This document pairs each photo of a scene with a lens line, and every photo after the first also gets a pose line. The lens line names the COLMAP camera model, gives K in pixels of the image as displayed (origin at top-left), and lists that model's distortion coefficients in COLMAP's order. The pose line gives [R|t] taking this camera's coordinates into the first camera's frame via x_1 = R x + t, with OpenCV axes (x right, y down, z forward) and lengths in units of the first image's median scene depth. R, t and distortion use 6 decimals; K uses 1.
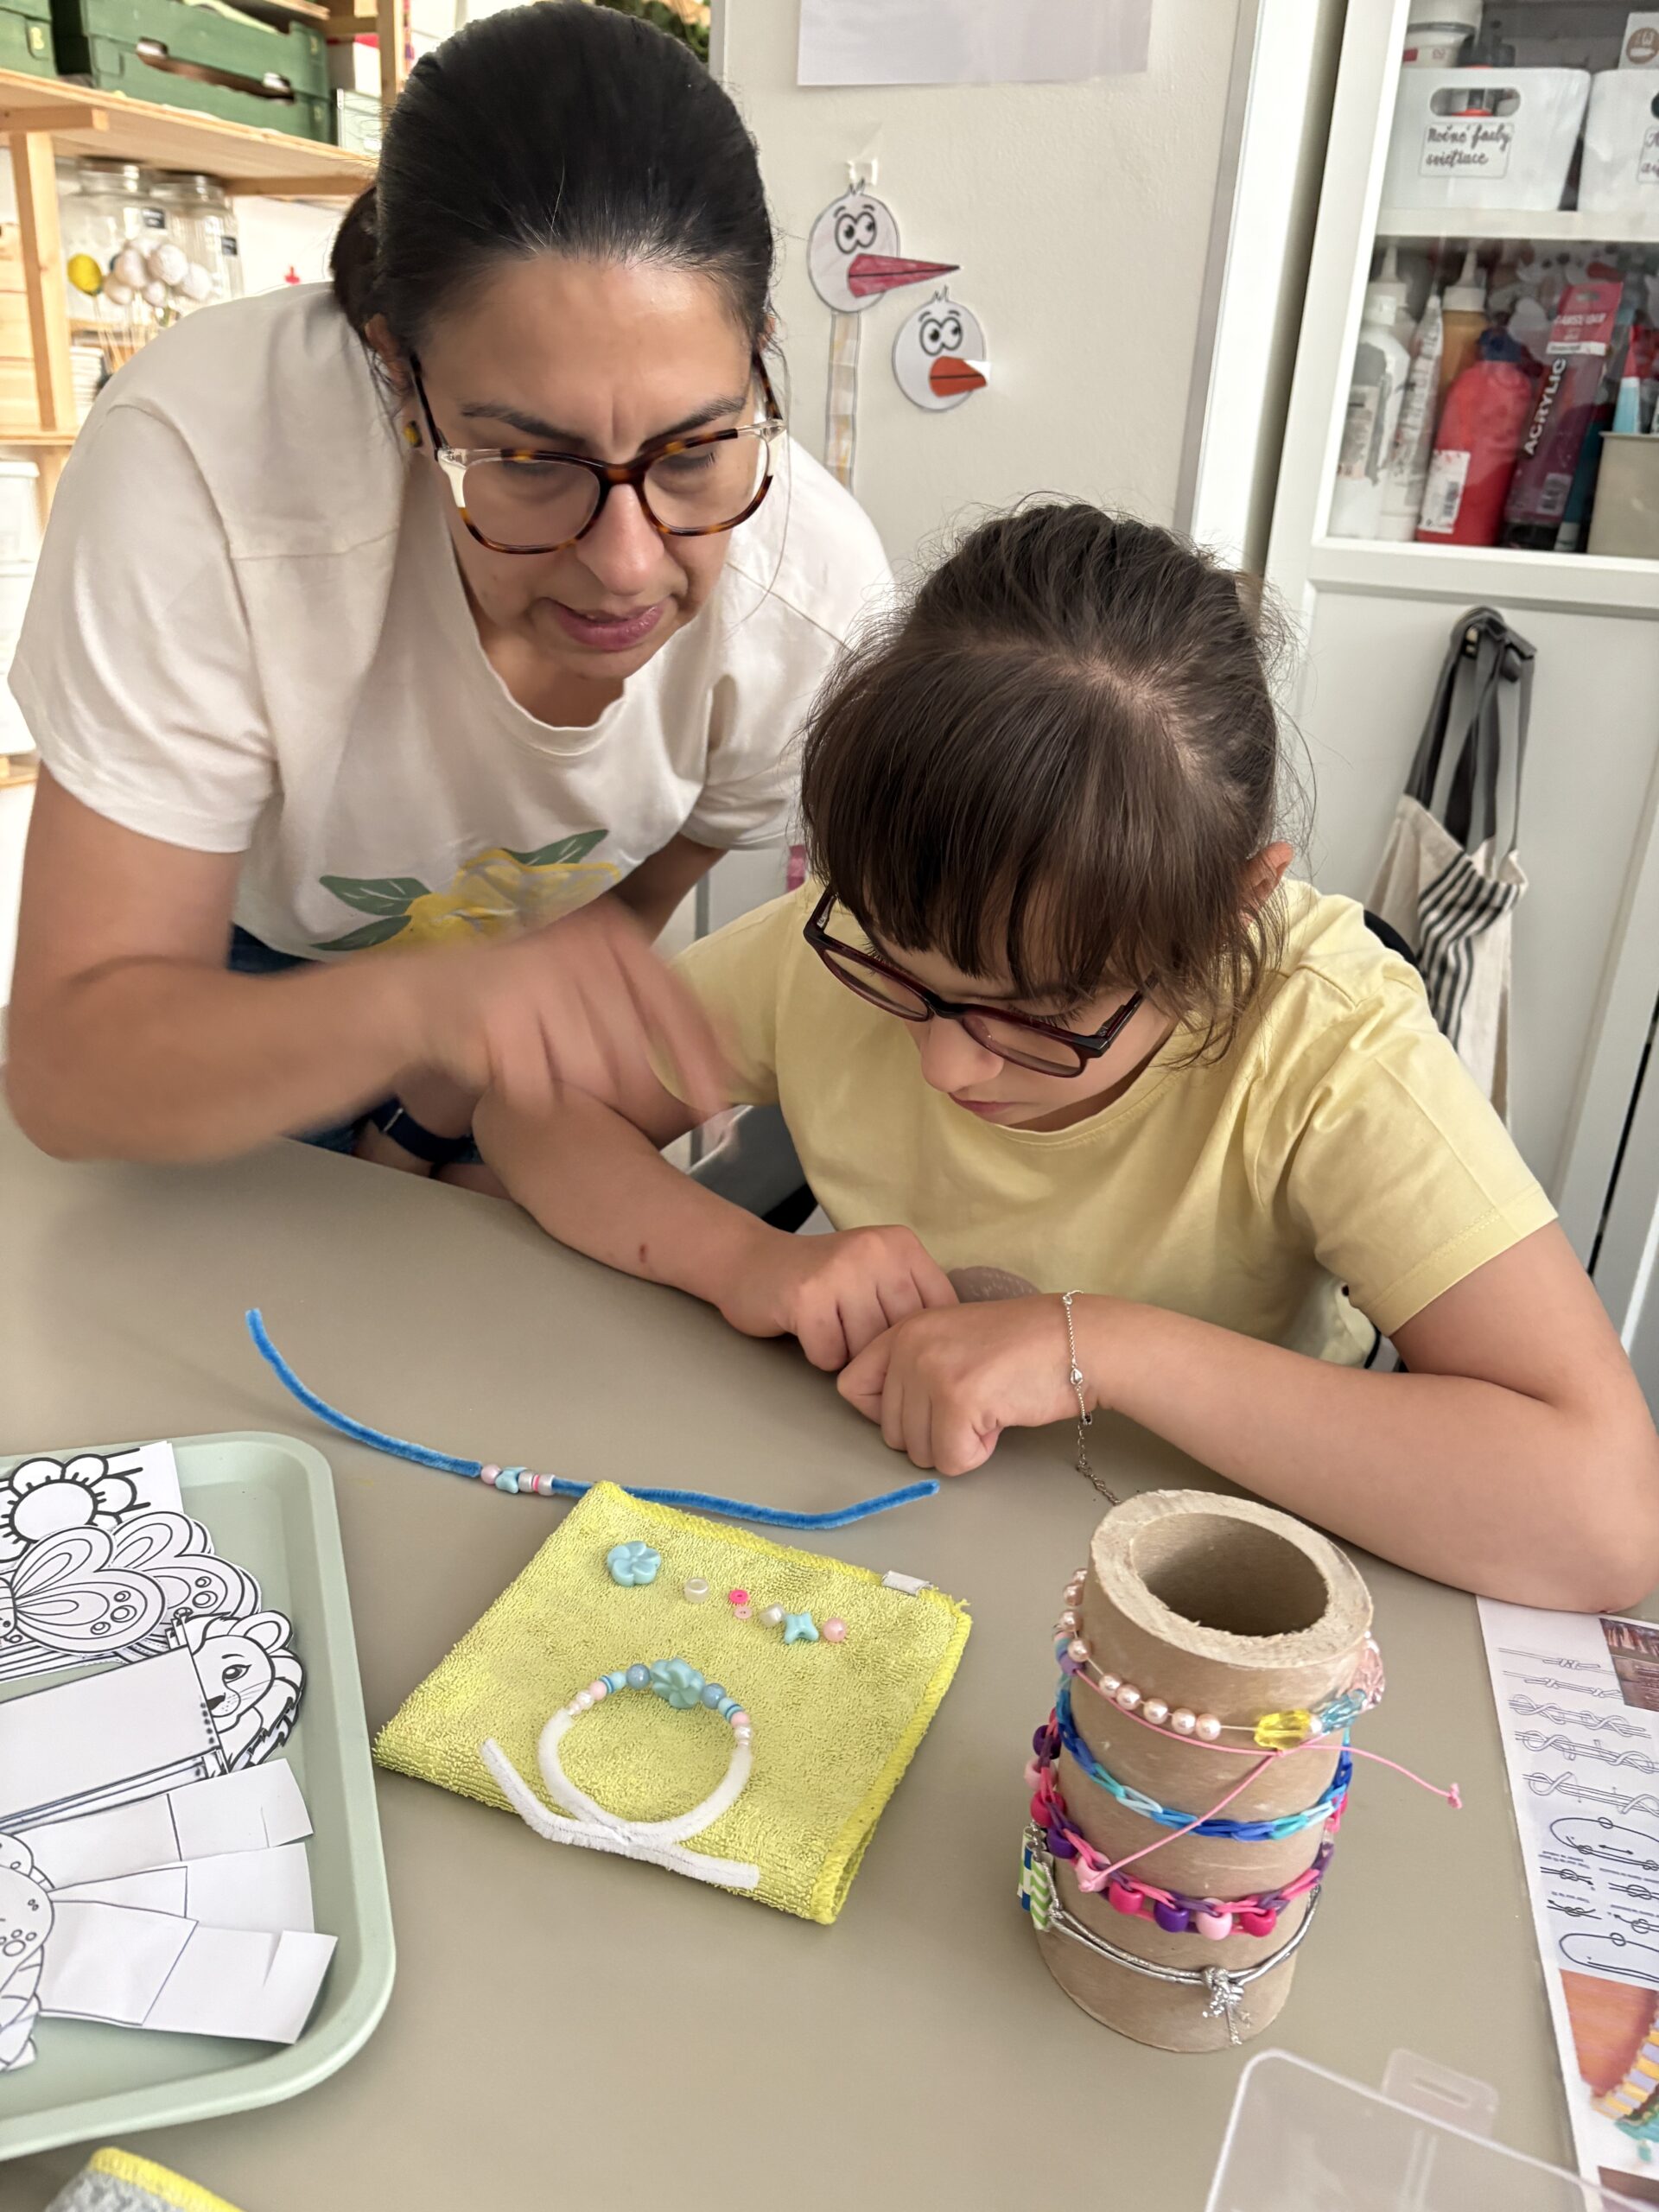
lens RADIAL K [[1685.3, 0, 885.1], [0, 1685.3, 1045.2], [0, 0, 1]] dist [0.229062, -0.213487]
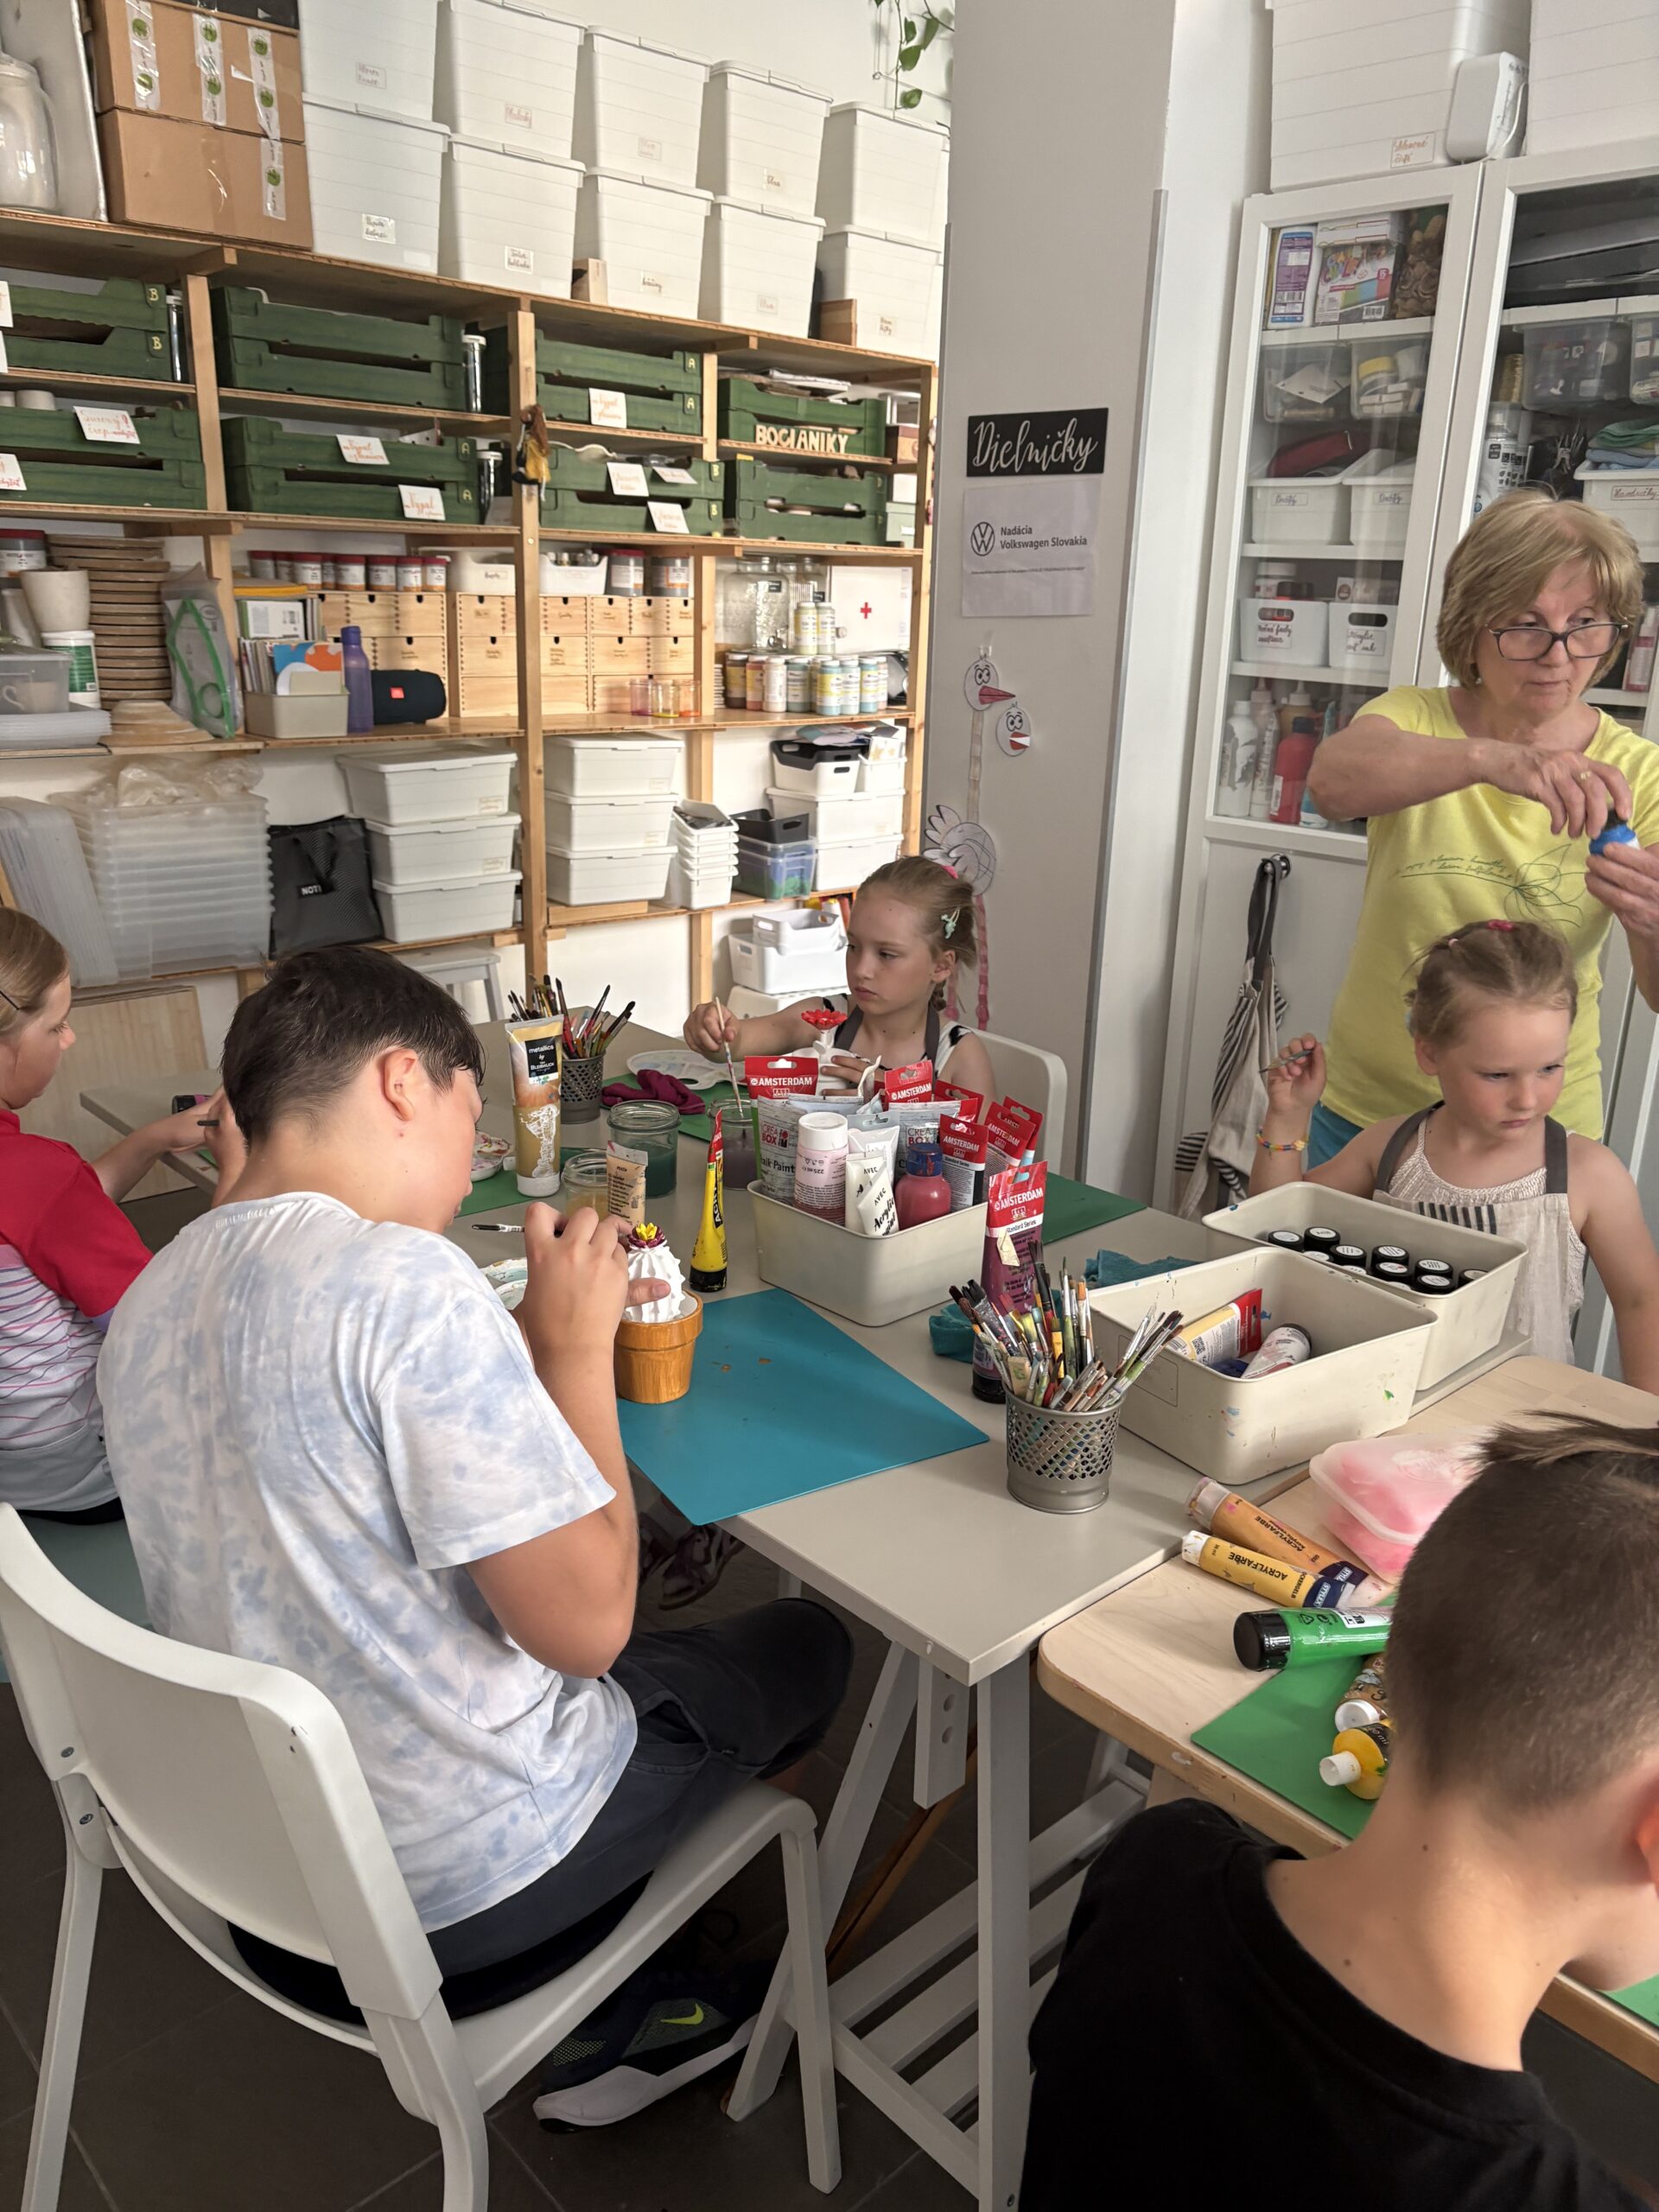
lens RADIAL K [[1713.5, 0, 829.5], [0, 1713.5, 1106.0], [0, 0, 1]] dist [0.047228, -0.057086]
pose [[0.930332, 0.067169, -0.360516, 0.590749], [-0.098080, 0.992844, -0.068120, 0.210811], [0.353361, 0.098733, 0.930262, -0.943841]]
